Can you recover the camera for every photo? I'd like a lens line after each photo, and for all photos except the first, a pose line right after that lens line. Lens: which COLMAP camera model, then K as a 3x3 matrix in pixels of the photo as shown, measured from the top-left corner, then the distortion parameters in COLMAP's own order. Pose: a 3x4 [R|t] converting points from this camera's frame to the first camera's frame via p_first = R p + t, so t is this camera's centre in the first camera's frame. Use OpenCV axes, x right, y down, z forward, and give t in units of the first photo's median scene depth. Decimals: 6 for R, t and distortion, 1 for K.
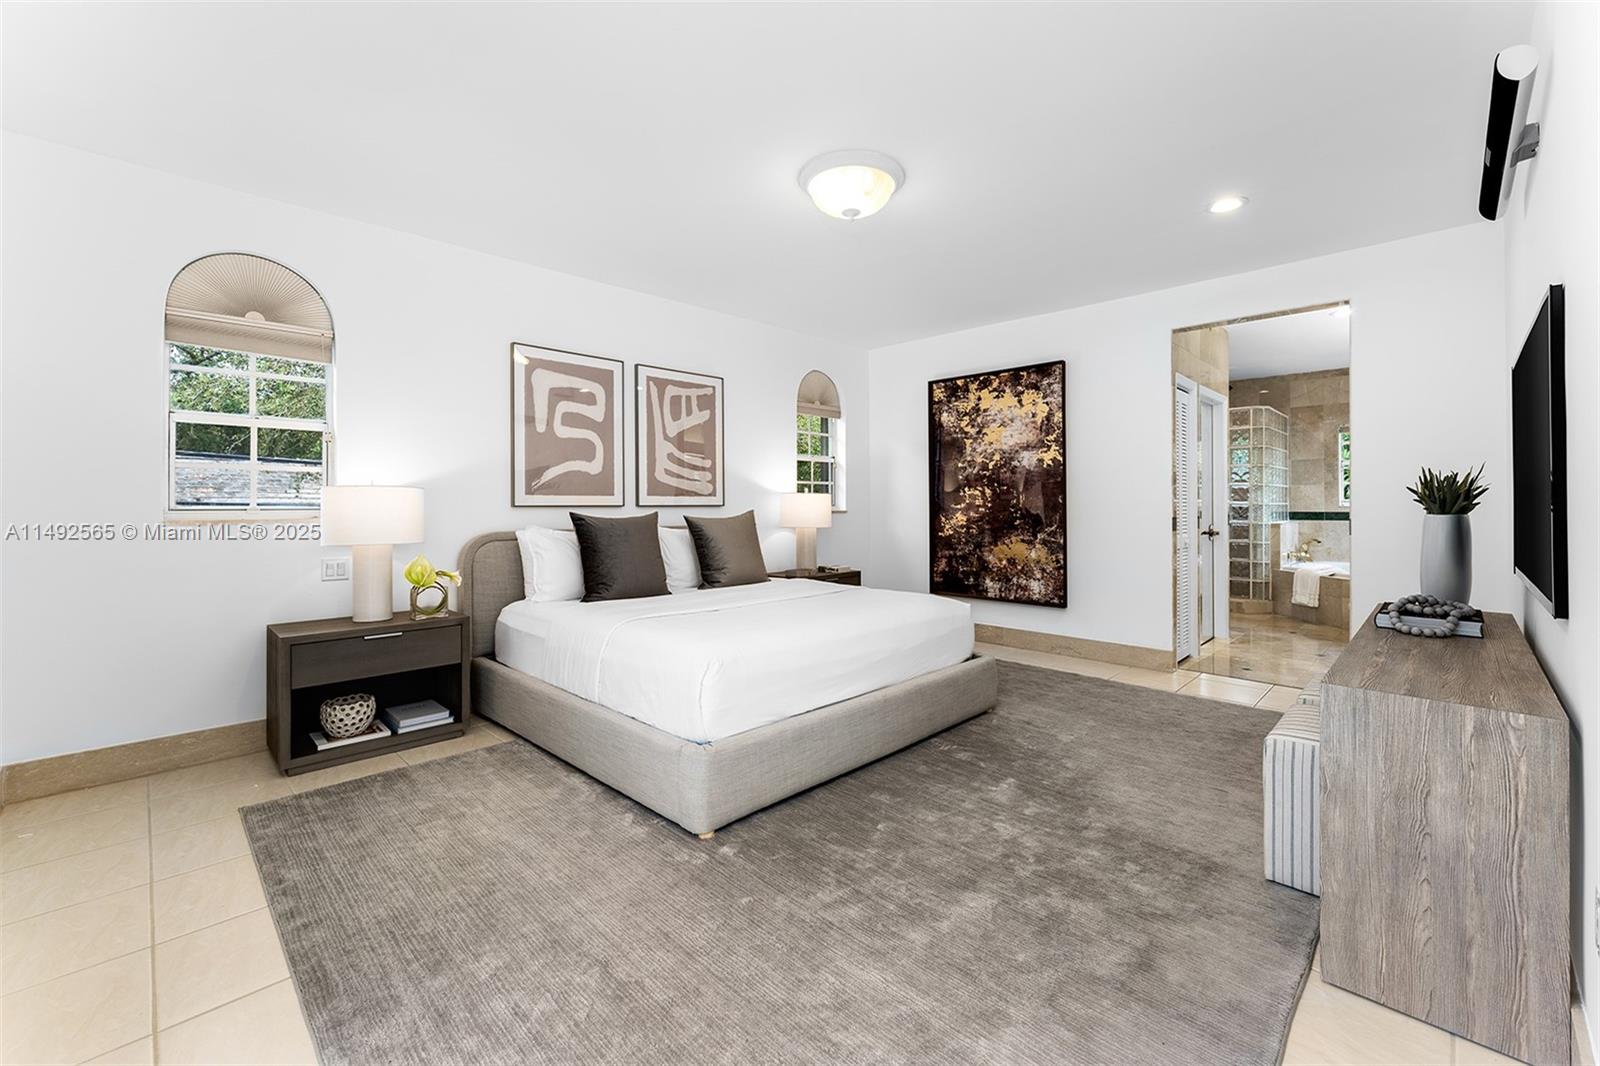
lens RADIAL K [[674.2, 0, 792.8], [0, 674.2, 511.3], [0, 0, 1]] dist [-0.001729, -0.000179]
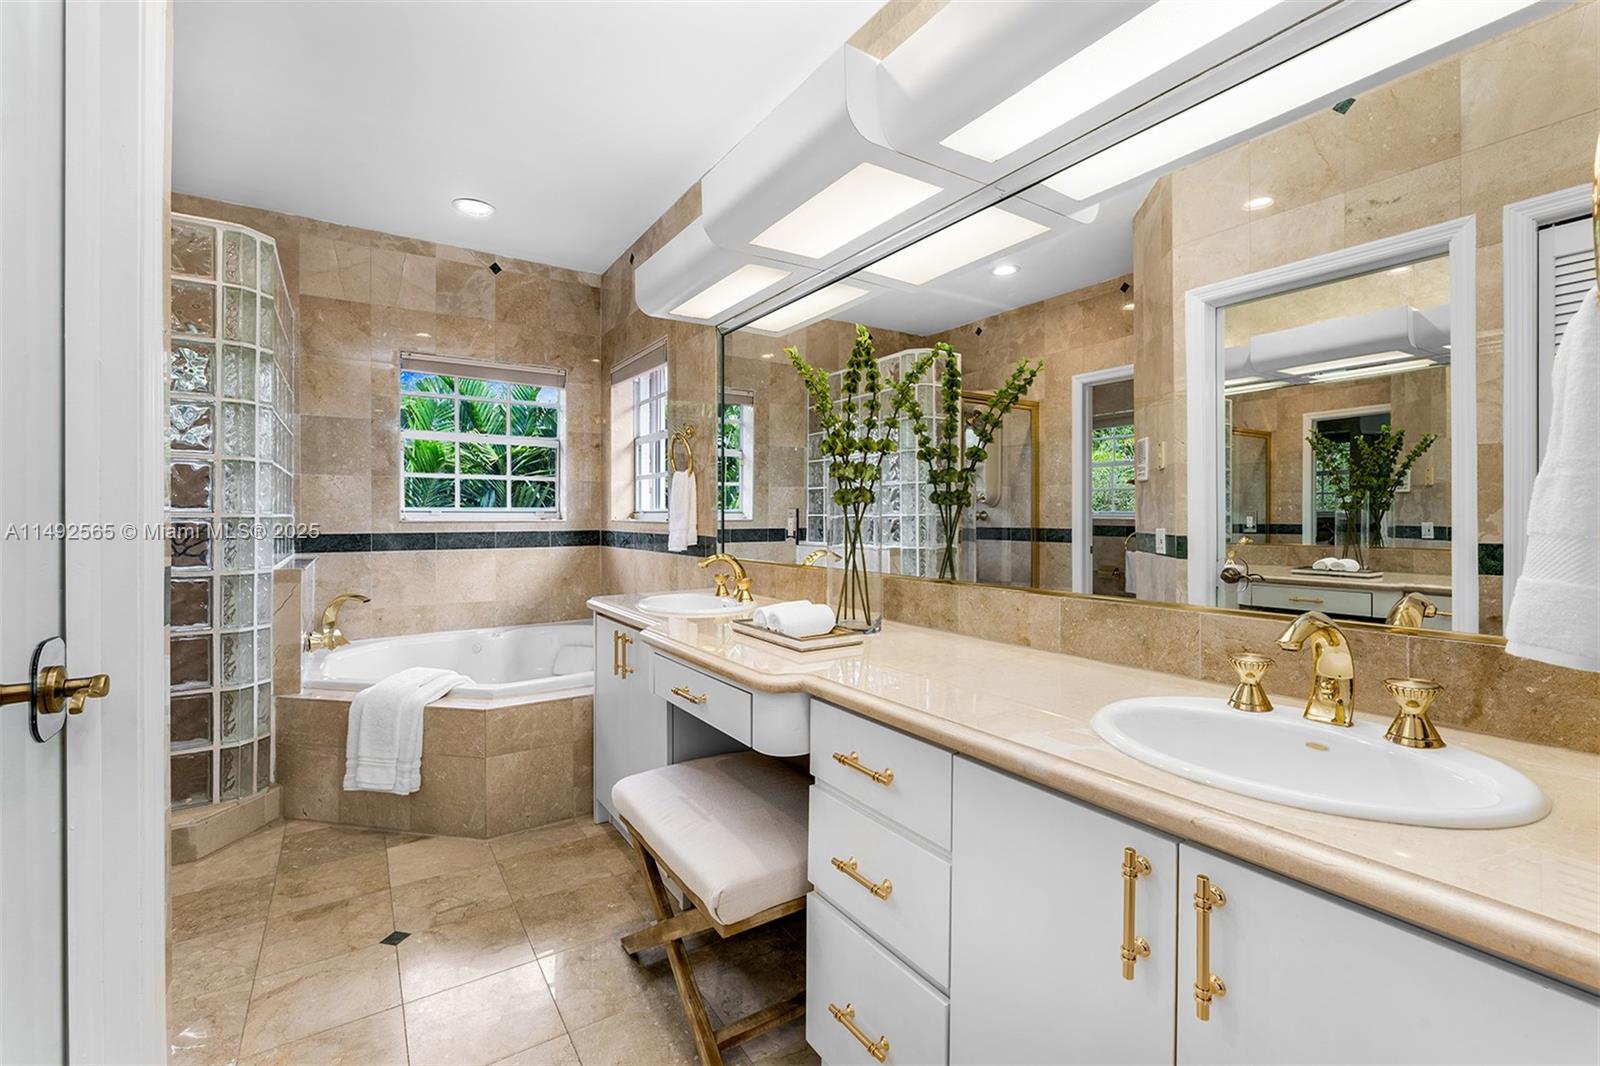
lens RADIAL K [[674.2, 0, 792.8], [0, 674.2, 511.3], [0, 0, 1]] dist [-0.001729, -0.000179]
pose [[0.200140, 0.012439, 0.979688, 0.413749], [0.011102, 0.999826, -0.014962, -0.004865], [-0.979704, 0.013871, 0.199967, 0.657961]]
